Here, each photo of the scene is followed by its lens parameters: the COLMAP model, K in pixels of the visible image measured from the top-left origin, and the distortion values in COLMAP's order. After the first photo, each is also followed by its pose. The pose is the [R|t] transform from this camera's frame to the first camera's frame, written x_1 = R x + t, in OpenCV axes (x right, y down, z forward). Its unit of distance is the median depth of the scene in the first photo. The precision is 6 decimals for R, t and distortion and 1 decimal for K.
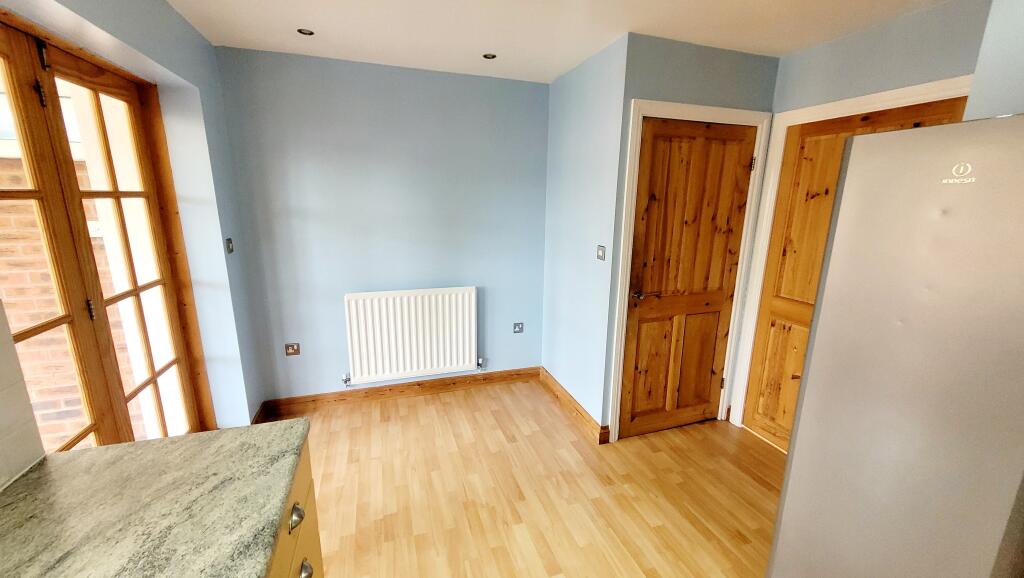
lens RADIAL K [[401.9, 0, 515.0], [0, 401.9, 289.1], [0, 0, 1]] dist [0.007565, -0.000390]
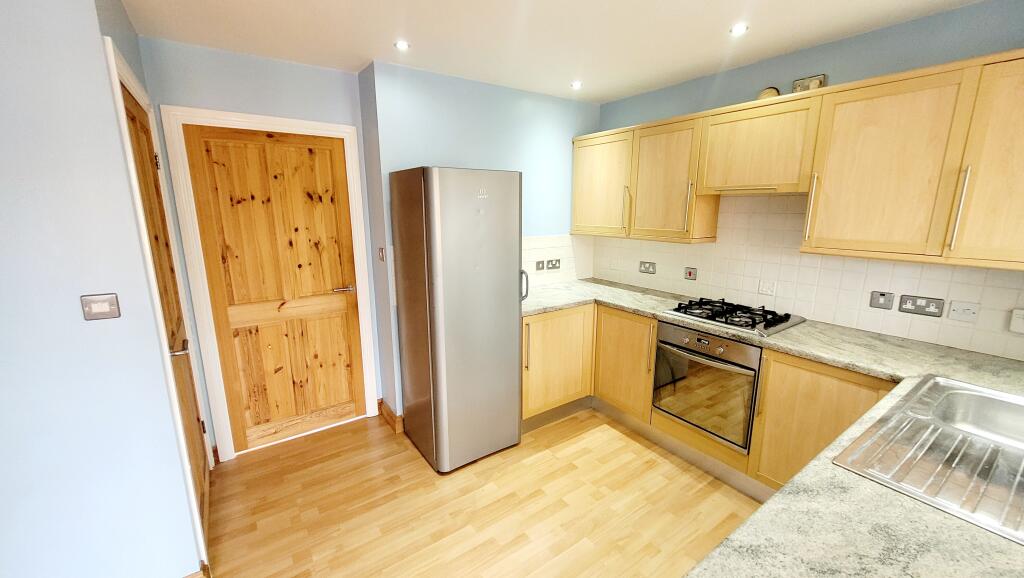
lens RADIAL K [[401.9, 0, 513.1], [0, 401.9, 287.9], [0, 0, 1]] dist [0.007565, -0.000390]
pose [[-0.278845, -0.206903, 0.937783, -0.492254], [0.210390, 0.939631, 0.269869, -0.161050], [-0.937007, 0.272552, -0.218481, 0.661230]]
